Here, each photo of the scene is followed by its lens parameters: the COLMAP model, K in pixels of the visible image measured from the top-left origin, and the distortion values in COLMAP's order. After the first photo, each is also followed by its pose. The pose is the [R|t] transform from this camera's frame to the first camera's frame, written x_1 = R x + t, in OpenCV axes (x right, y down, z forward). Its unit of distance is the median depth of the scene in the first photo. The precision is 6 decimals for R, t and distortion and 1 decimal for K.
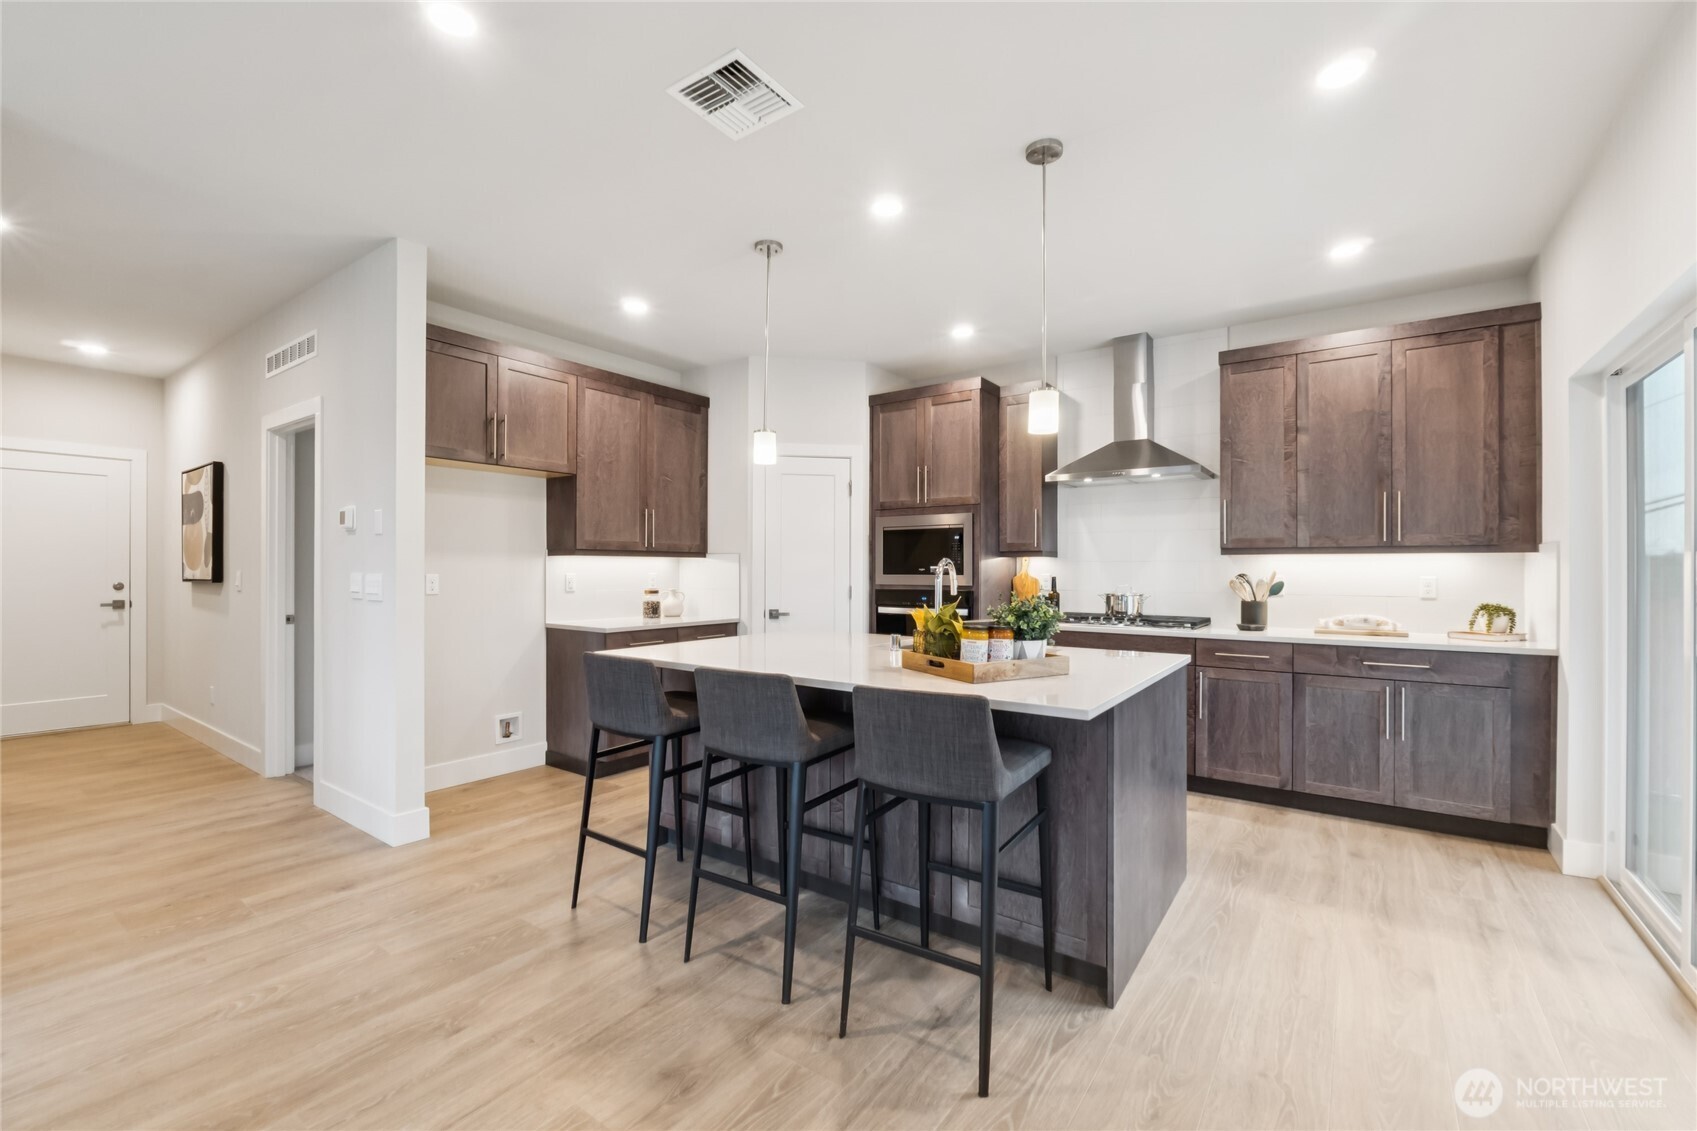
lens RADIAL K [[714.8, 0, 851.9], [0, 714.8, 567.8], [0, 0, 1]] dist [-0.011123, -0.000028]
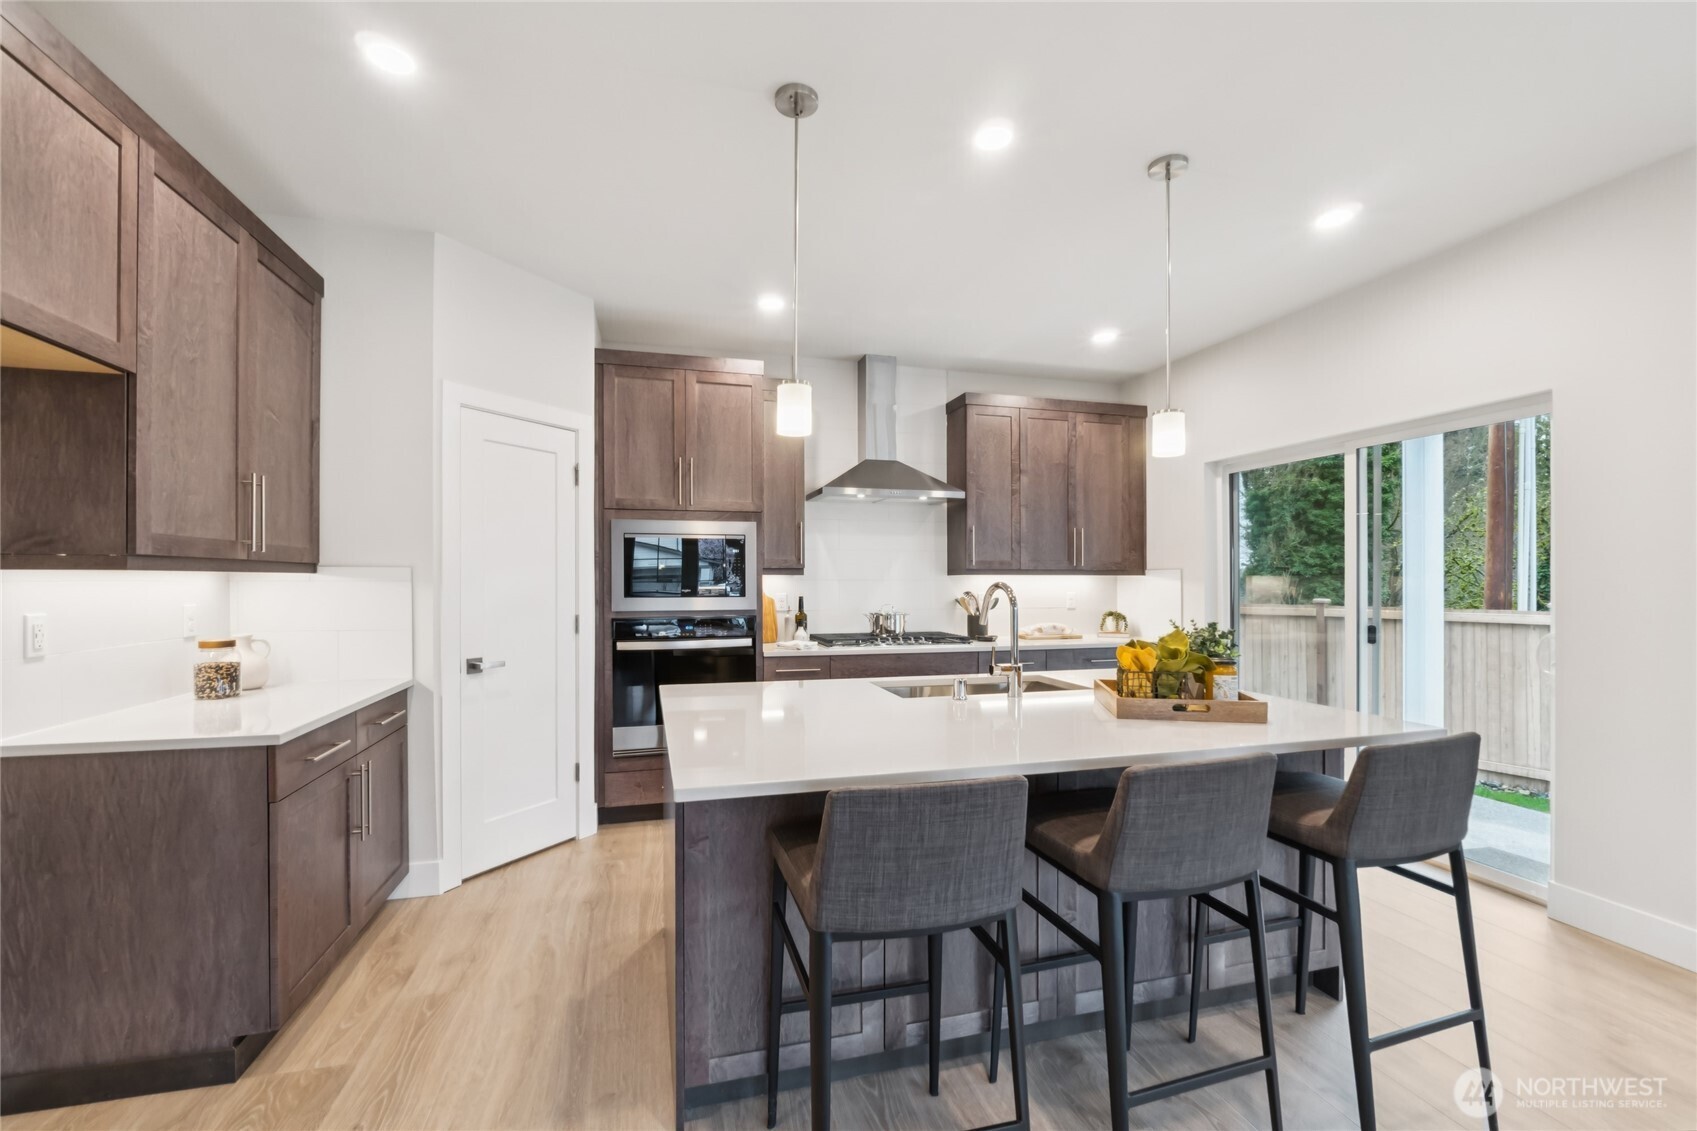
lens RADIAL K [[713.0, 0, 844.8], [0, 713.0, 582.1], [0, 0, 1]] dist [-0.014404, -0.000197]
pose [[0.631568, -0.004319, 0.775308, -0.426396], [0.000037, 0.999985, 0.005541, -0.012060], [-0.775320, -0.003471, 0.631559, 0.408908]]
